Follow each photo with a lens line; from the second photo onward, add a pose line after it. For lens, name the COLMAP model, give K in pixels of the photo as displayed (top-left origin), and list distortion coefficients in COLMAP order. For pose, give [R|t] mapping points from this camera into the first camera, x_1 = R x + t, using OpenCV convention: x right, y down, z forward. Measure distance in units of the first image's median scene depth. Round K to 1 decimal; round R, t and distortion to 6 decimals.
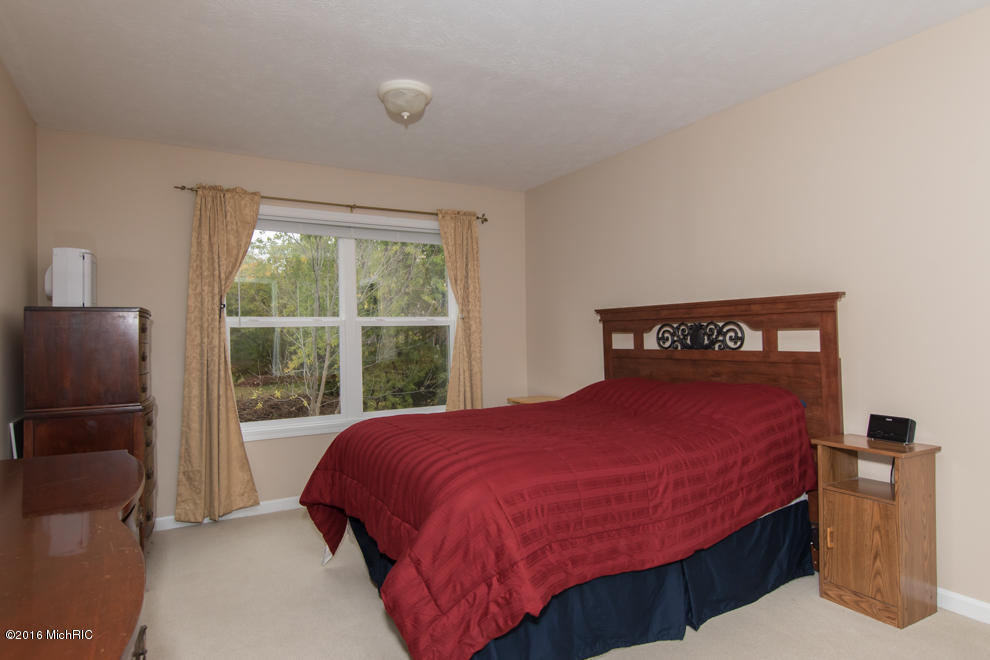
lens RADIAL K [[587.7, 0, 495.8], [0, 587.7, 324.4], [0, 0, 1]] dist [0.000461, 0.000211]
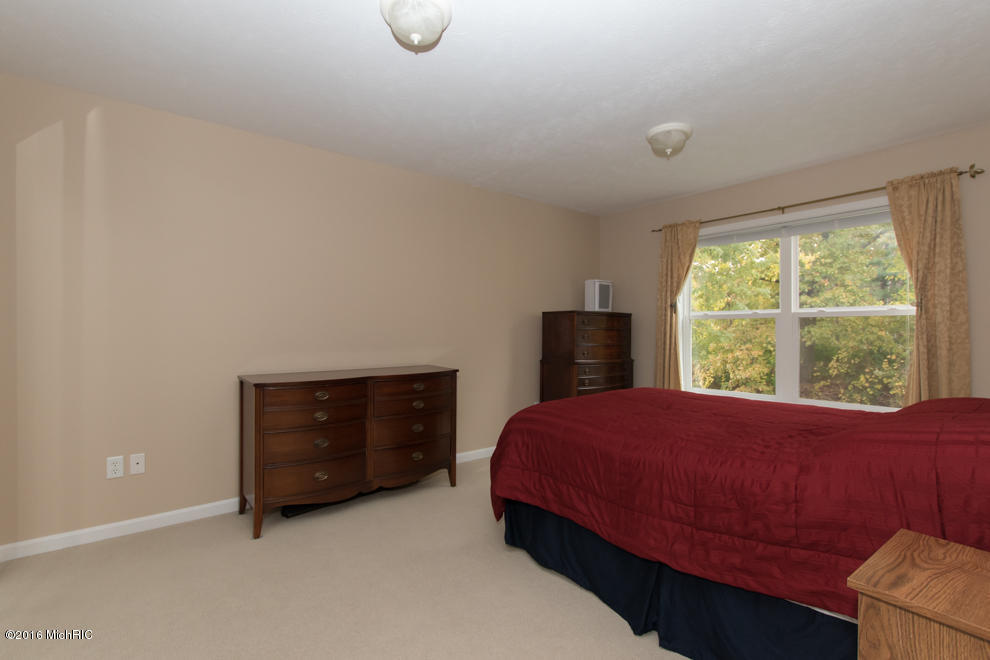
lens RADIAL K [[461.4, 0, 495.0], [0, 461.4, 330.0], [0, 0, 1]] dist [-0.000491, -0.000034]
pose [[0.137038, 0.015601, -0.990443, 0.567614], [0.015848, 0.999713, 0.017940, 0.003334], [0.990439, -0.018155, 0.136752, 0.363435]]
